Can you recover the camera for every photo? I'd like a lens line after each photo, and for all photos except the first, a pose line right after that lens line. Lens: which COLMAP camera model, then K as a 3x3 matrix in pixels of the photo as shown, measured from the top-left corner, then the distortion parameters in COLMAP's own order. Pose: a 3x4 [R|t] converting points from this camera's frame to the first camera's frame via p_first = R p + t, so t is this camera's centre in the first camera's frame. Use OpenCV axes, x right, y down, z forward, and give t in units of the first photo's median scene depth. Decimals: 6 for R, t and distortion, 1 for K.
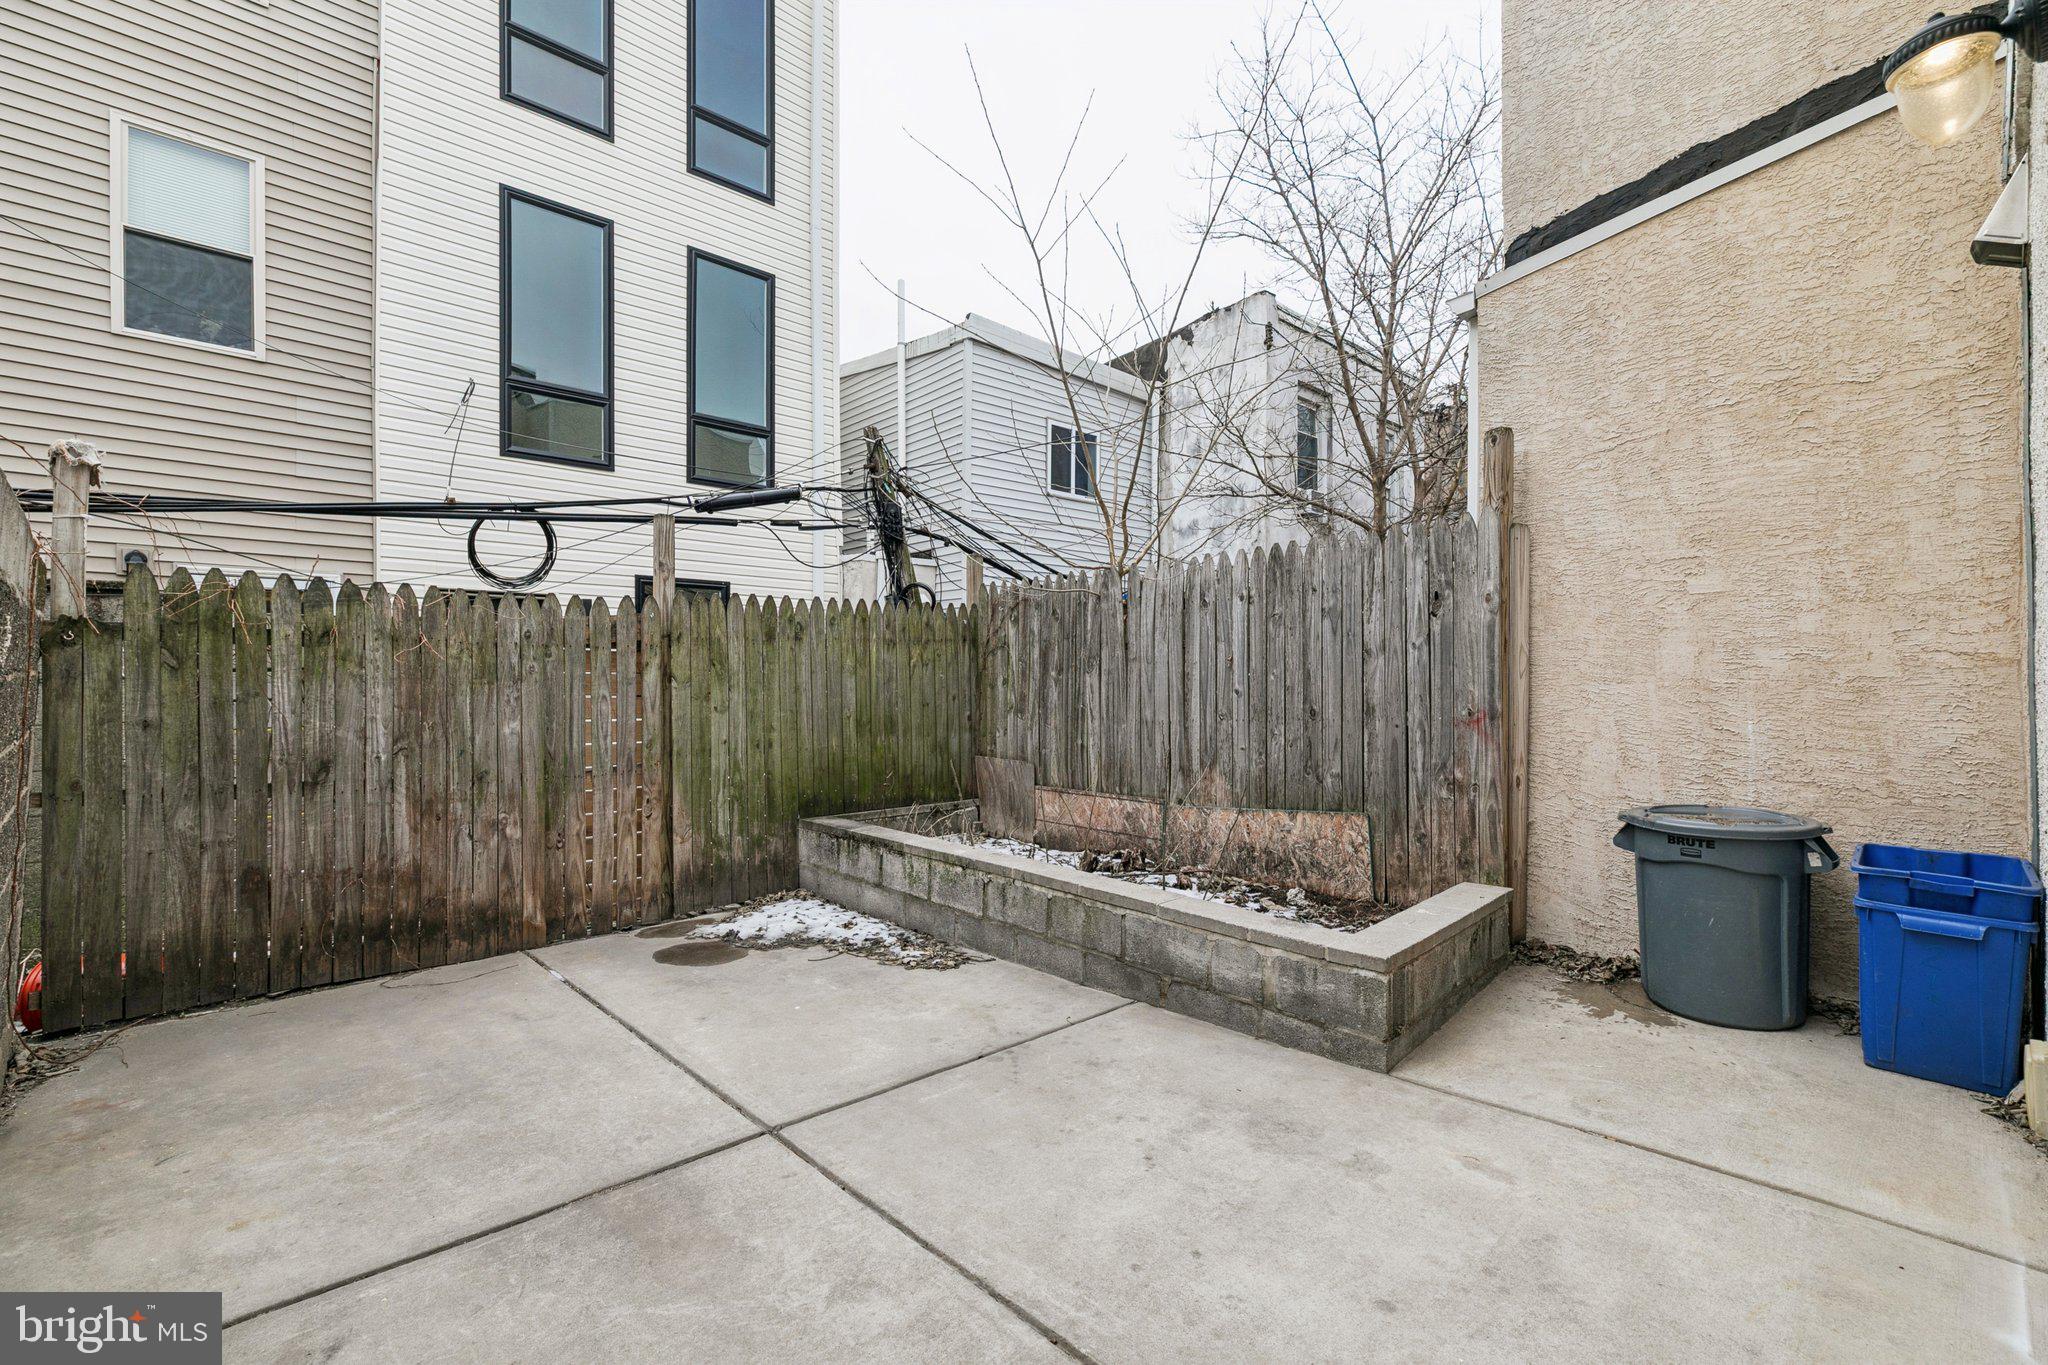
lens RADIAL K [[908.4, 0, 1023.8], [0, 908.4, 672.1], [0, 0, 1]] dist [0.001969, 0.000180]
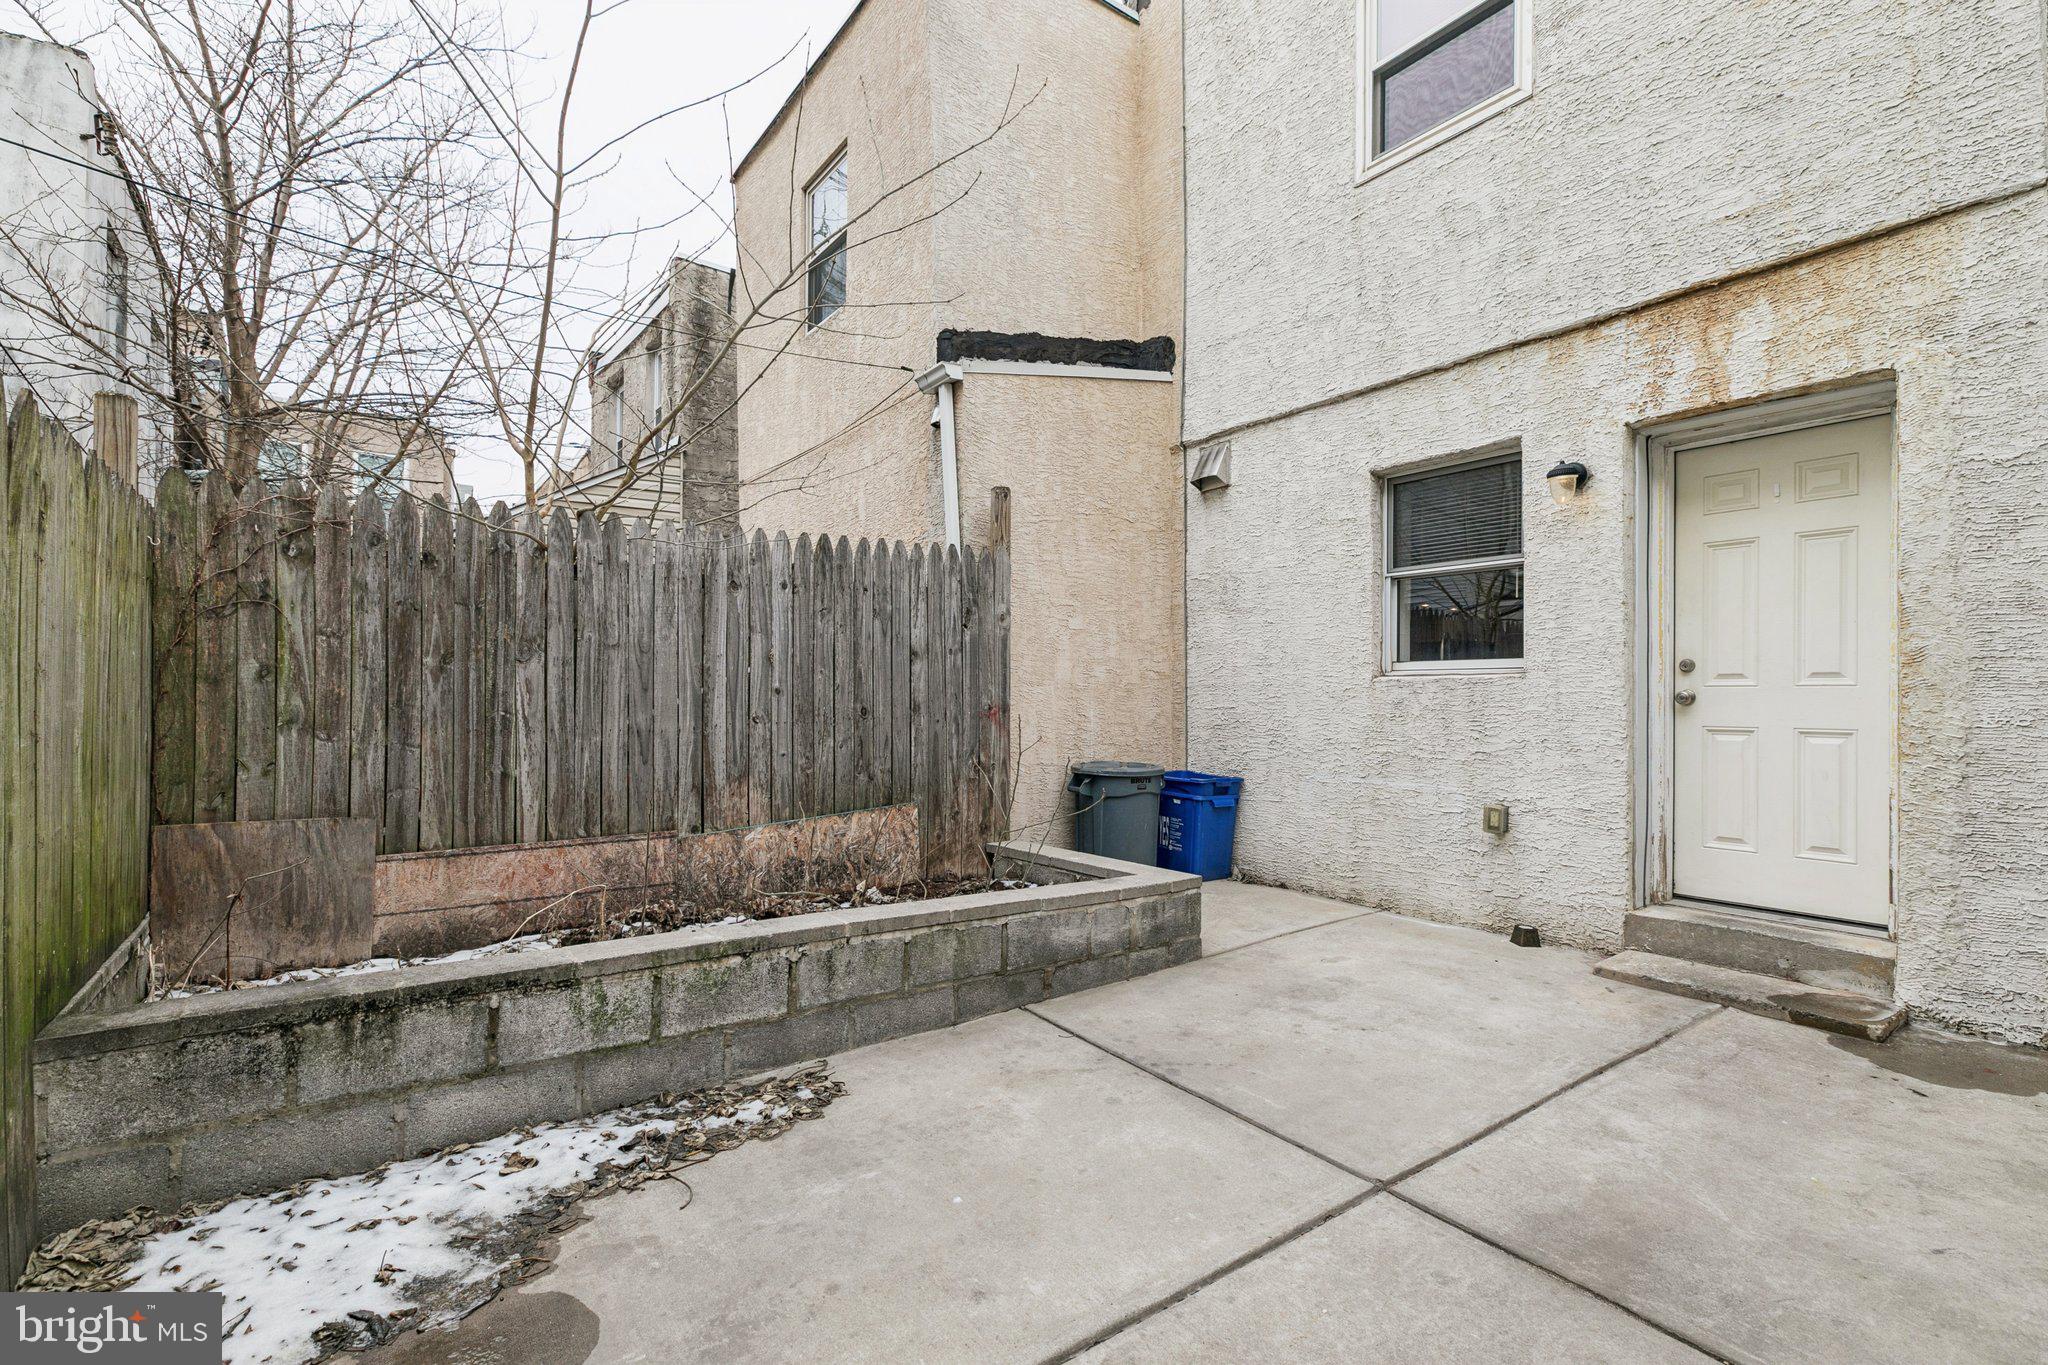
lens RADIAL K [[918.5, 0, 1027.8], [0, 918.5, 689.4], [0, 0, 1]] dist [0.003389, -0.000019]
pose [[0.133204, 0.012278, 0.991013, -0.702769], [-0.012718, 0.999862, -0.010678, 0.030257], [-0.991007, -0.011181, 0.133341, 0.723810]]
